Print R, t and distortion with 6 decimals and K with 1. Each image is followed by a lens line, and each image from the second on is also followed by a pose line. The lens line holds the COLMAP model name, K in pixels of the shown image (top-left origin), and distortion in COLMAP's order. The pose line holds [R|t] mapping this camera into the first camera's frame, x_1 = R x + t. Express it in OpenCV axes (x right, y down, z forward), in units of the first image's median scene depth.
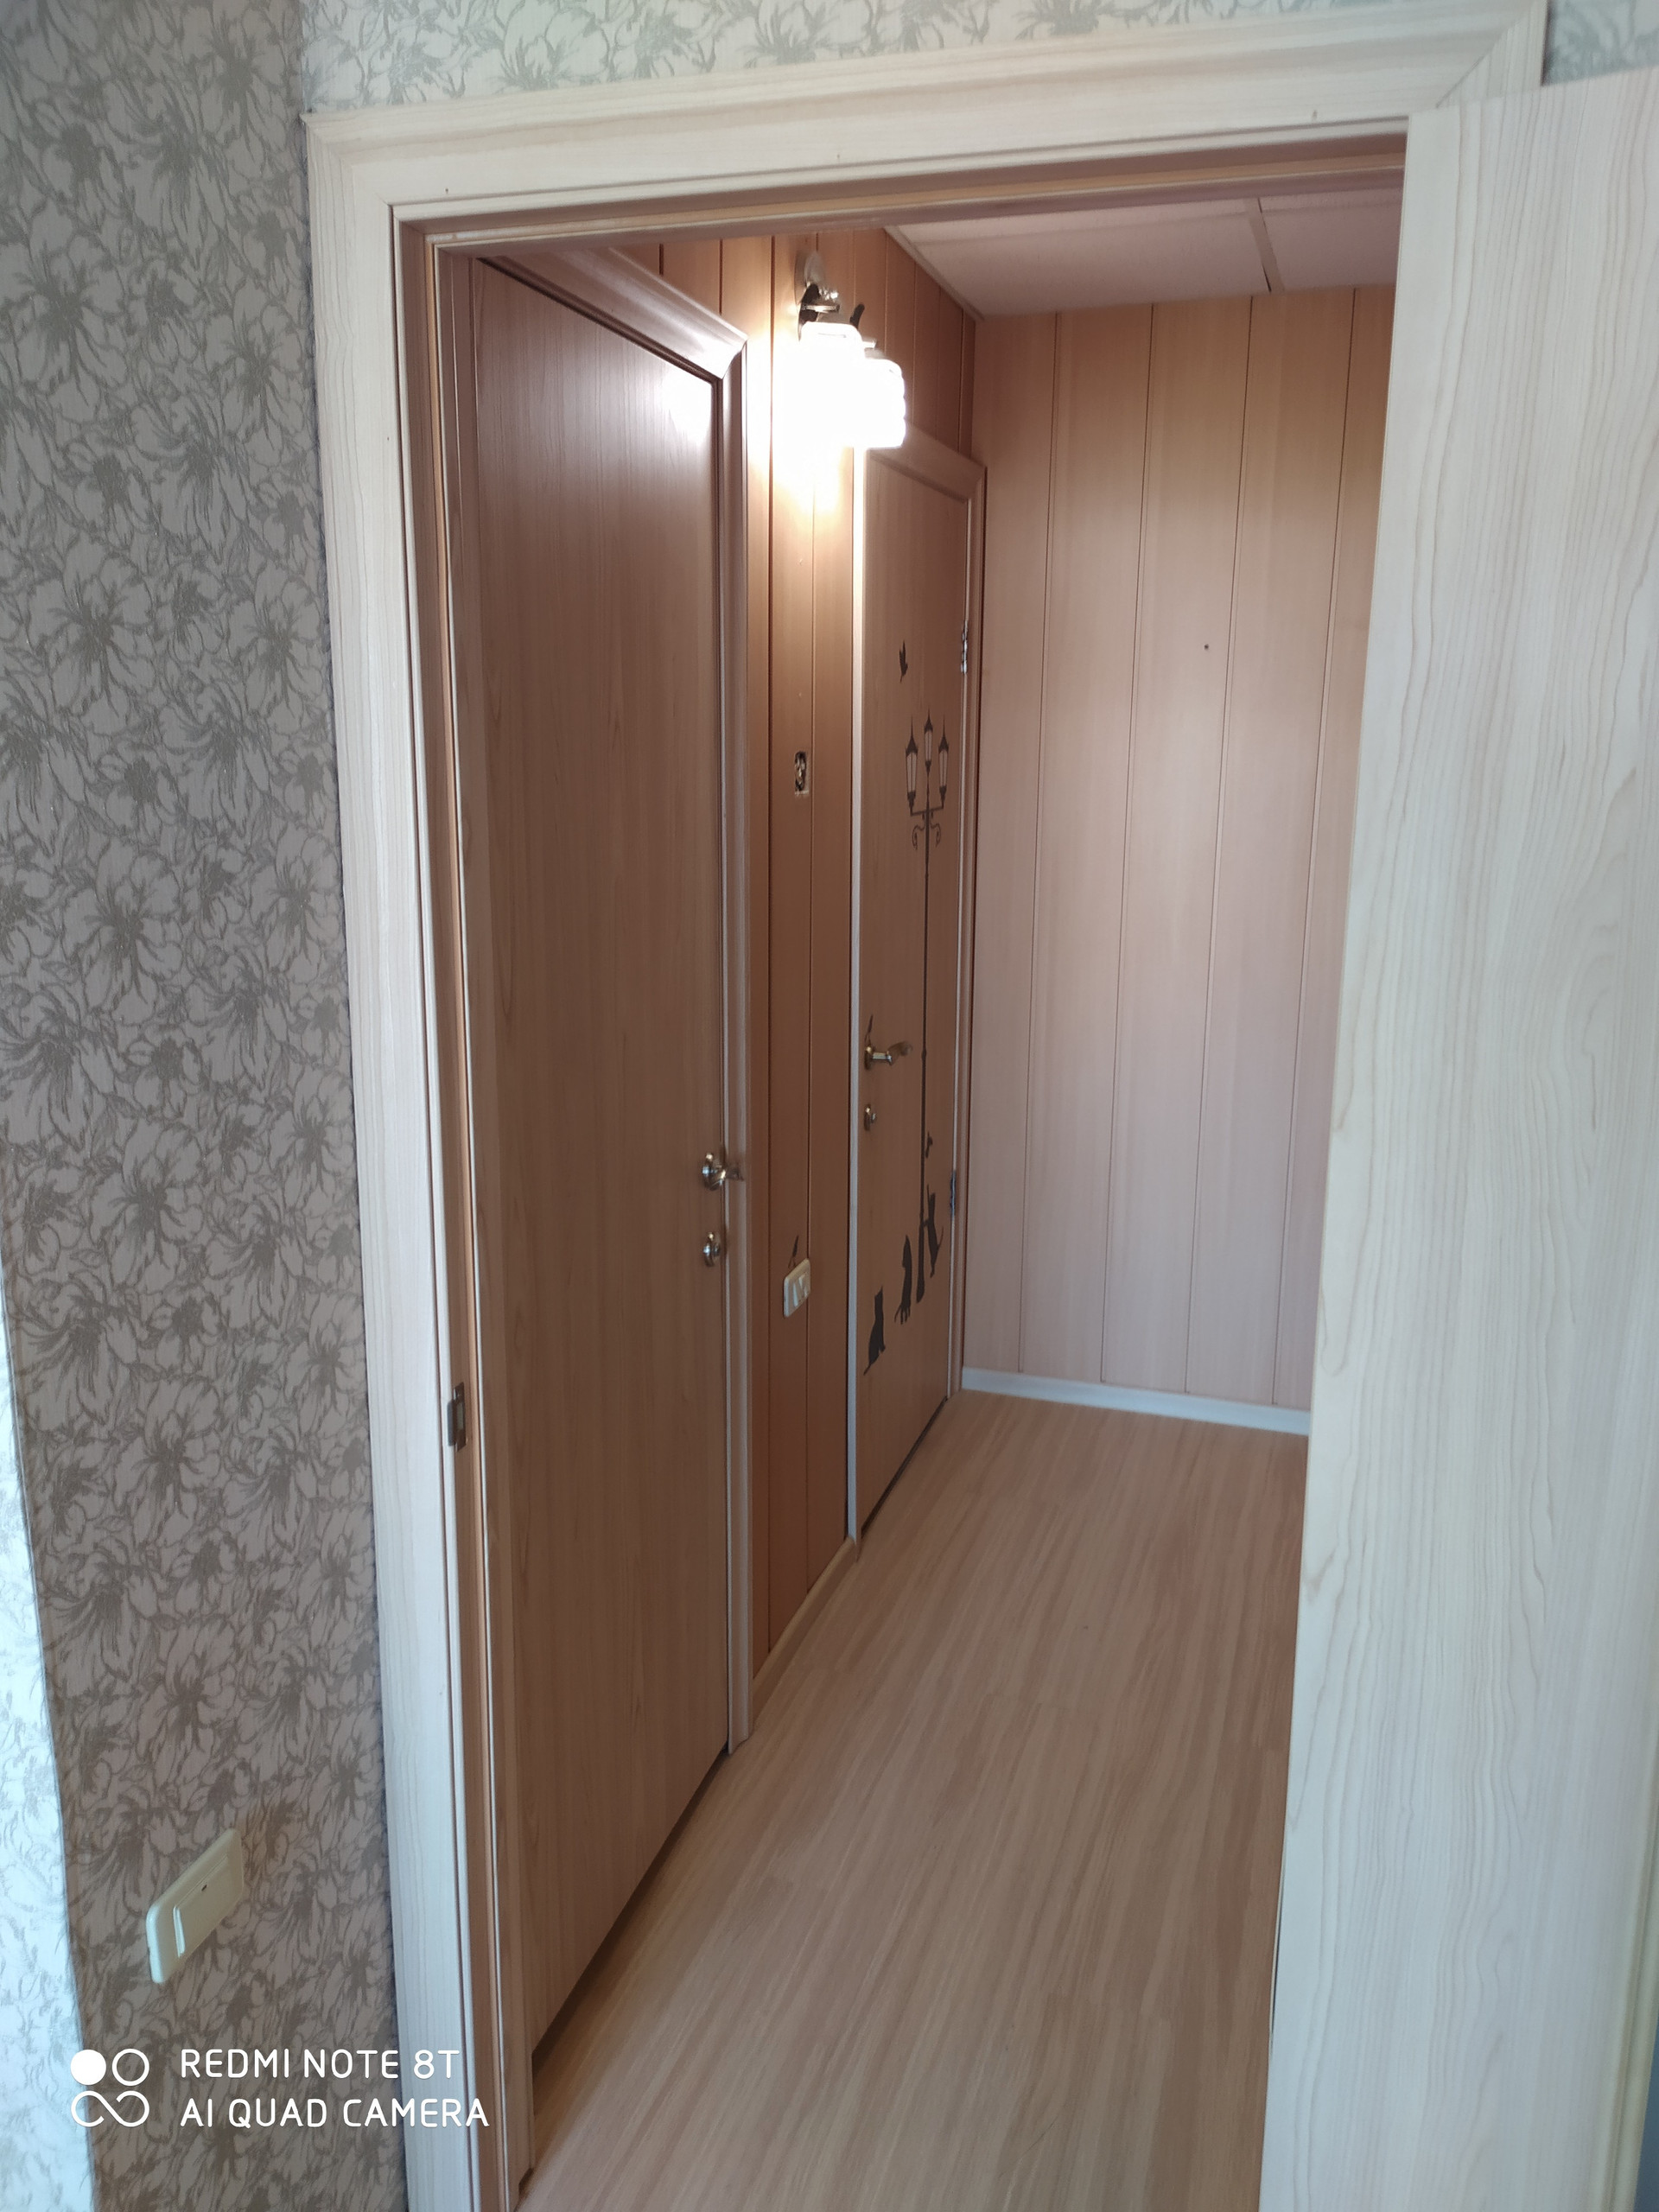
lens RADIAL K [[1659.6, 0, 829.5], [0, 1659.6, 1106.0], [0, 0, 1]] dist [0.056882, -0.074130]
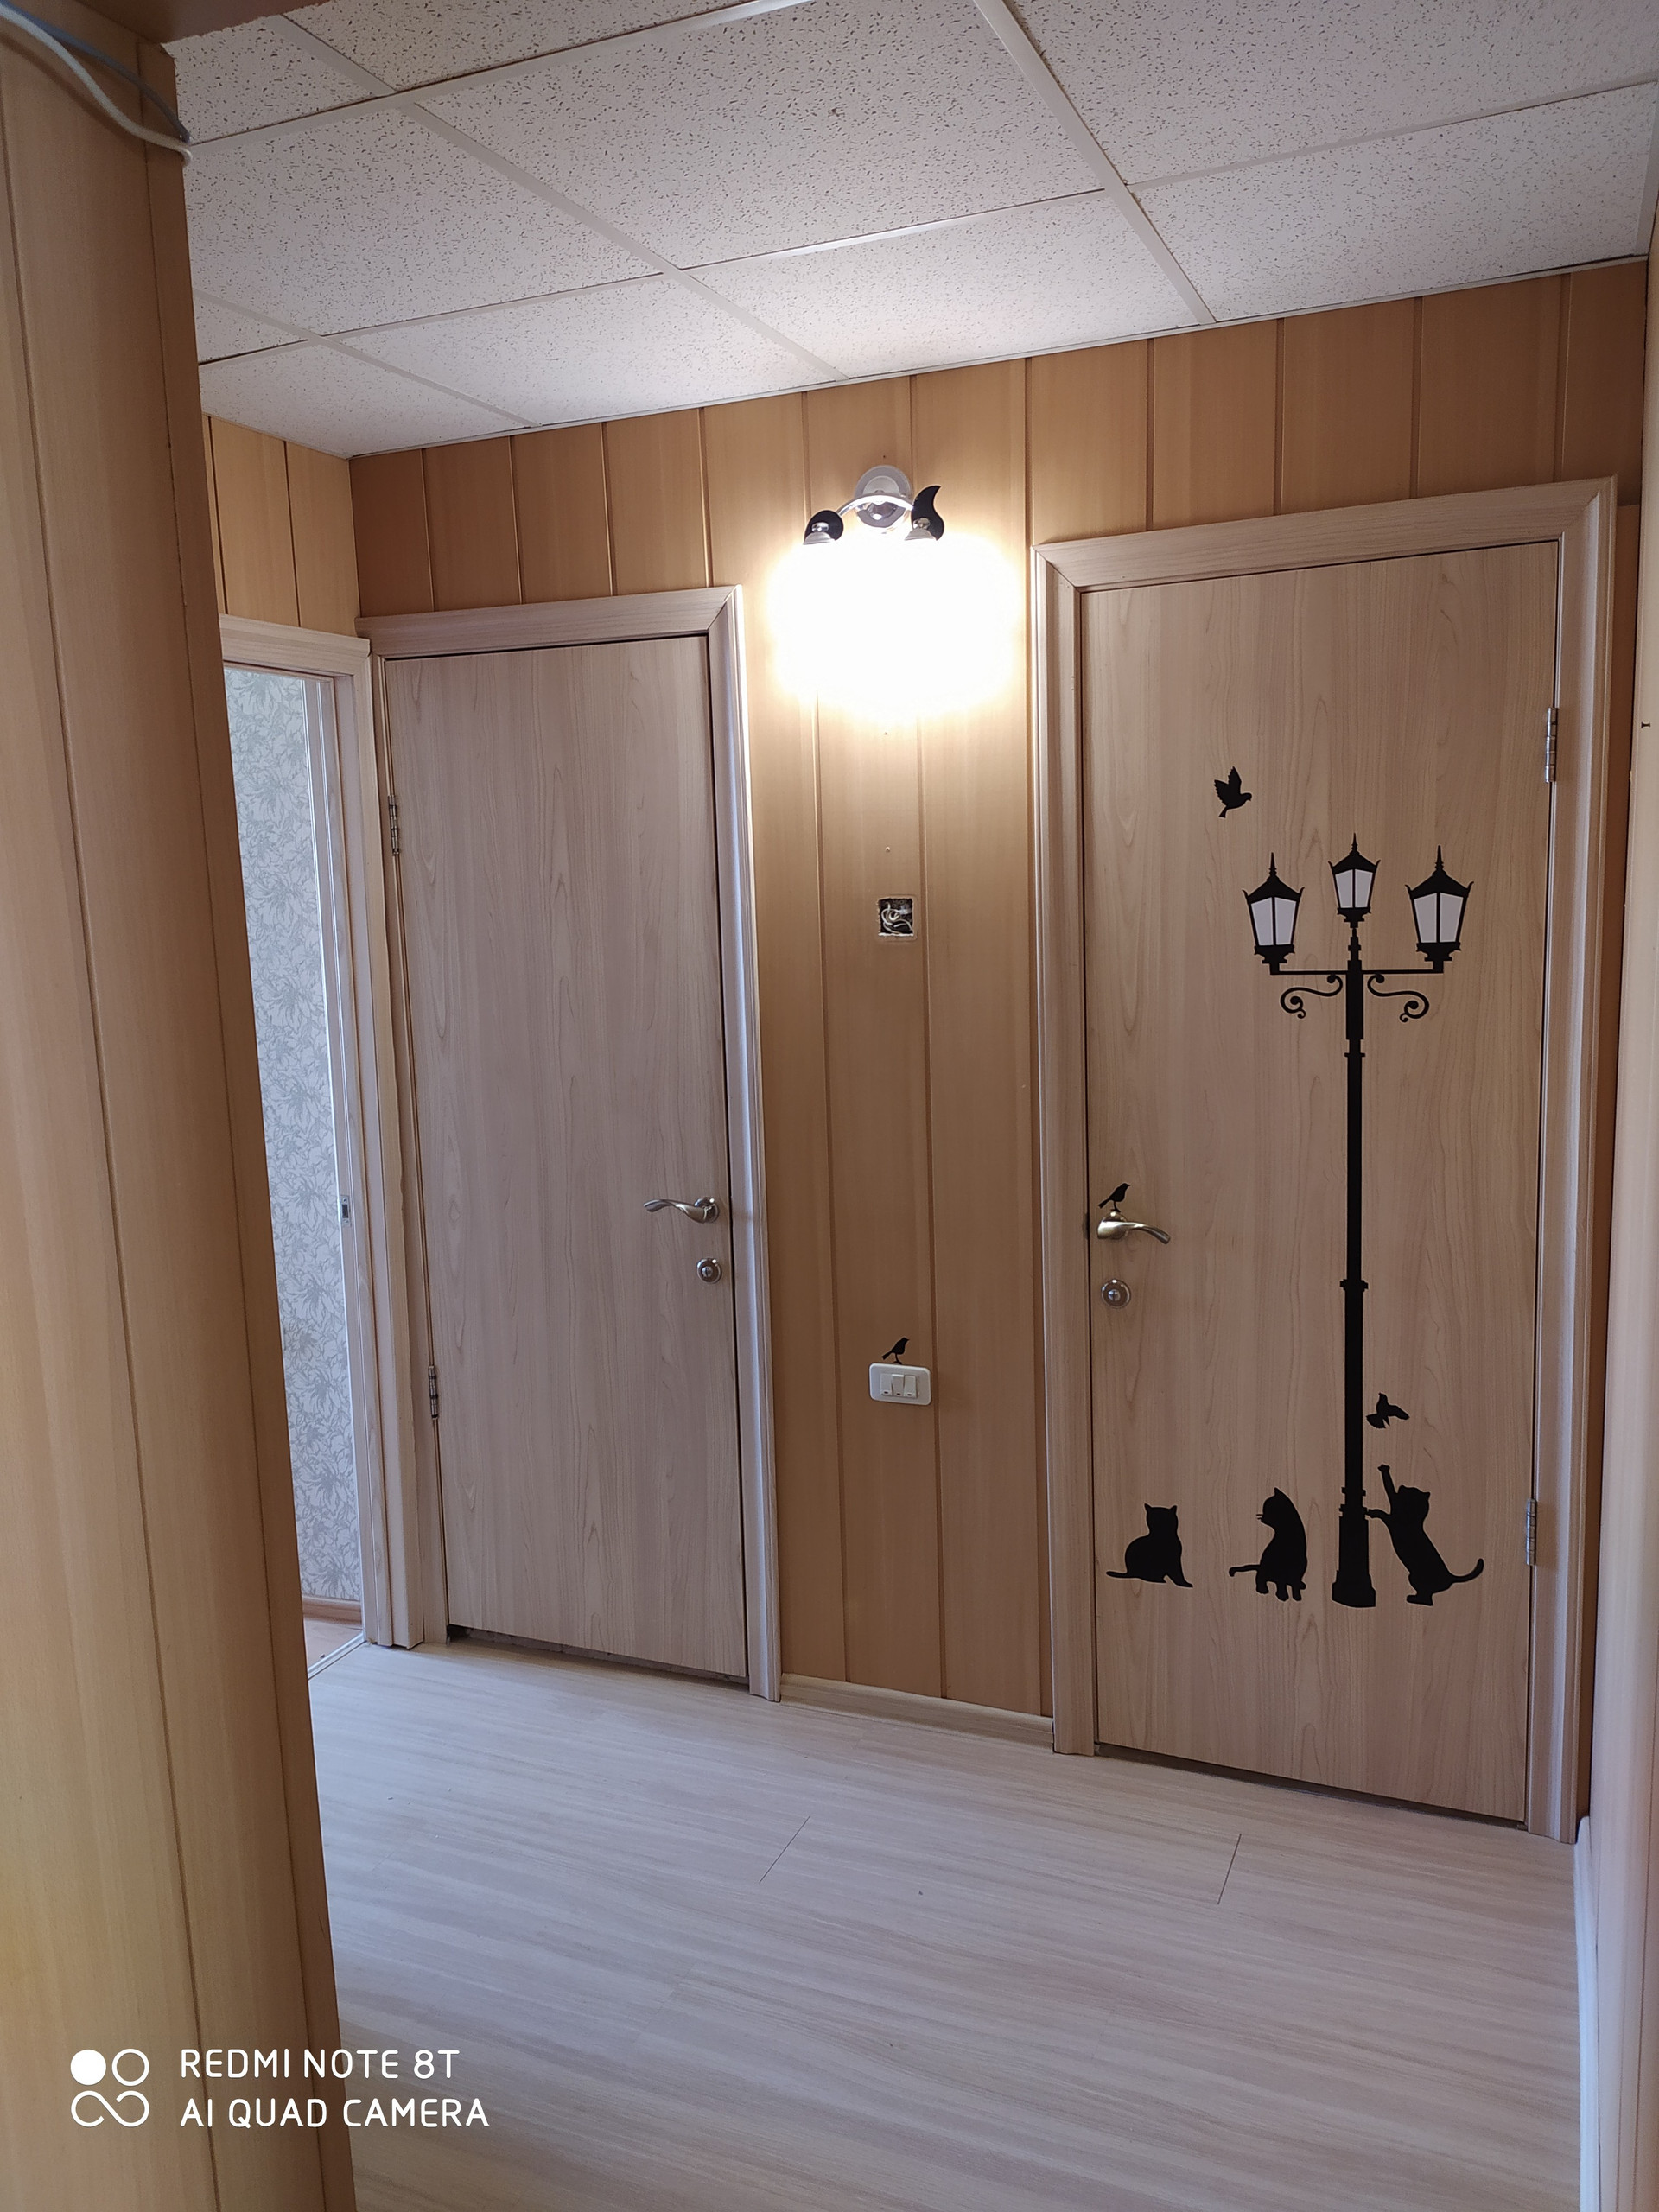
lens RADIAL K [[1659.6, 0, 829.5], [0, 1659.6, 1106.0], [0, 0, 1]] dist [0.056882, -0.074130]
pose [[-0.108617, 0.159812, -0.981154, 1.041528], [-0.183822, 0.966743, 0.177815, -0.256922], [0.976940, 0.199671, -0.075628, 1.019958]]
